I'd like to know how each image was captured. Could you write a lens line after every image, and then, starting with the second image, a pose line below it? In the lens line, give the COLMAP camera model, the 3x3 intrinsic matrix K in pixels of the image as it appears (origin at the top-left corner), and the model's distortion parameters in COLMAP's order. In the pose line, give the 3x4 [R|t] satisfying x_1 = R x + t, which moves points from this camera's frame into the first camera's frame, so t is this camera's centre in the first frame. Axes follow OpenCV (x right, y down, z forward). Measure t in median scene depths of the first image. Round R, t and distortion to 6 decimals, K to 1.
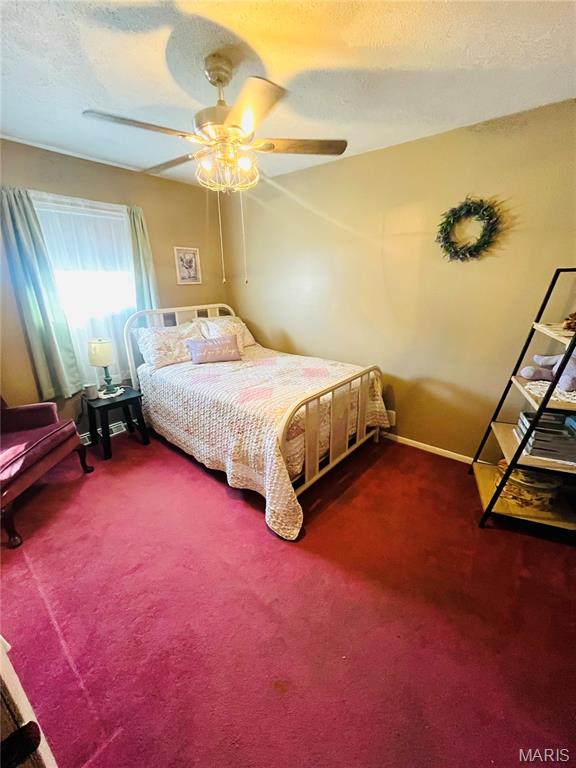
lens RADIAL K [[312.1, 0, 288.0], [0, 312.1, 384.0], [0, 0, 1]] dist [-0.000832, -0.000037]
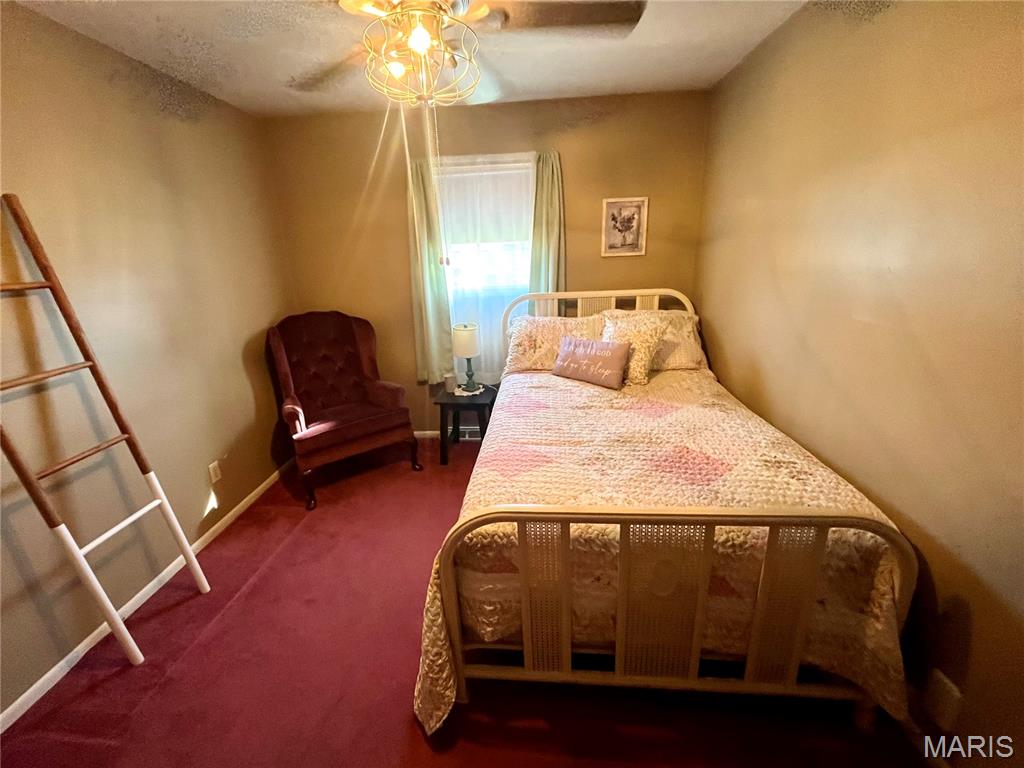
lens RADIAL K [[416.2, 0, 512.0], [0, 416.2, 384.0], [0, 0, 1]] dist [-0.000832, -0.000037]
pose [[0.580142, 0.240613, -0.778165, 0.345375], [-0.233139, 0.964453, 0.124404, -0.149294], [0.780436, 0.109249, 0.615616, 0.408443]]
